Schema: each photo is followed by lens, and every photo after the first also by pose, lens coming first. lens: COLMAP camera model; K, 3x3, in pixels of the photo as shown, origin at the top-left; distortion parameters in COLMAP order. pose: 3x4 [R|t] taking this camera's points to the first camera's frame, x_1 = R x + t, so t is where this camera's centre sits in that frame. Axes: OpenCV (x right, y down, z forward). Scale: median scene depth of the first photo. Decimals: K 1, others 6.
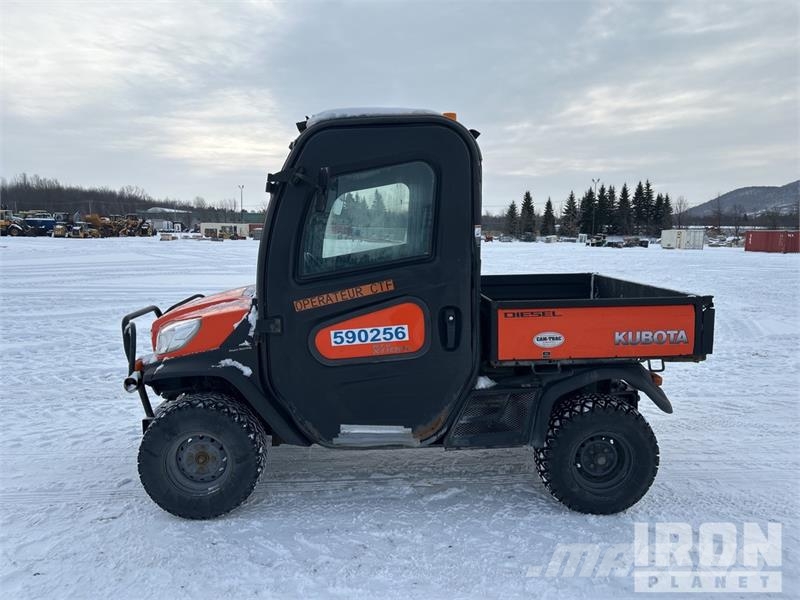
lens RADIAL K [[602.8, 0, 400.2], [0, 602.8, 297.8], [0, 0, 1]] dist [0.055053, -0.048822]
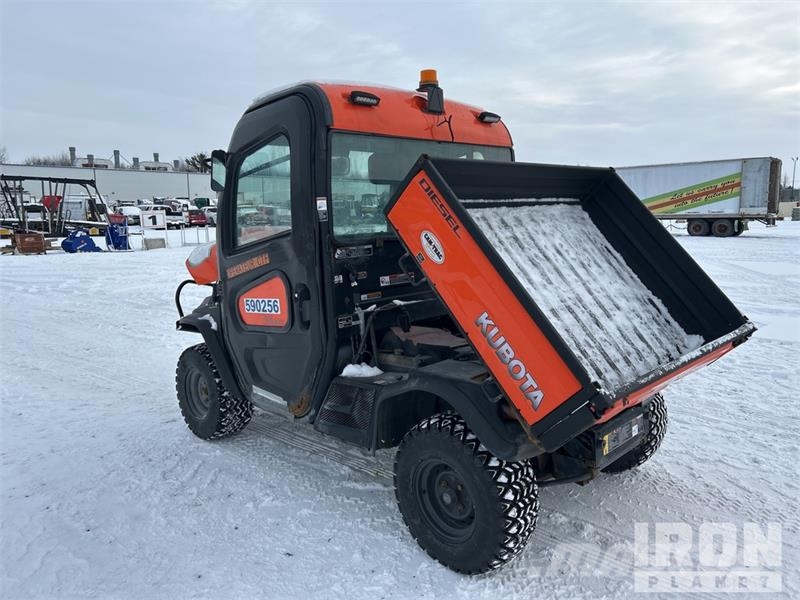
lens RADIAL K [[602.8, 0, 394.7], [0, 602.8, 296.5], [0, 0, 1]] dist [0.055053, -0.048822]
pose [[0.674555, 0.083706, -0.733463, 0.866850], [-0.063938, 0.996442, 0.054916, -0.026493], [0.735450, 0.009852, 0.677507, 0.444705]]
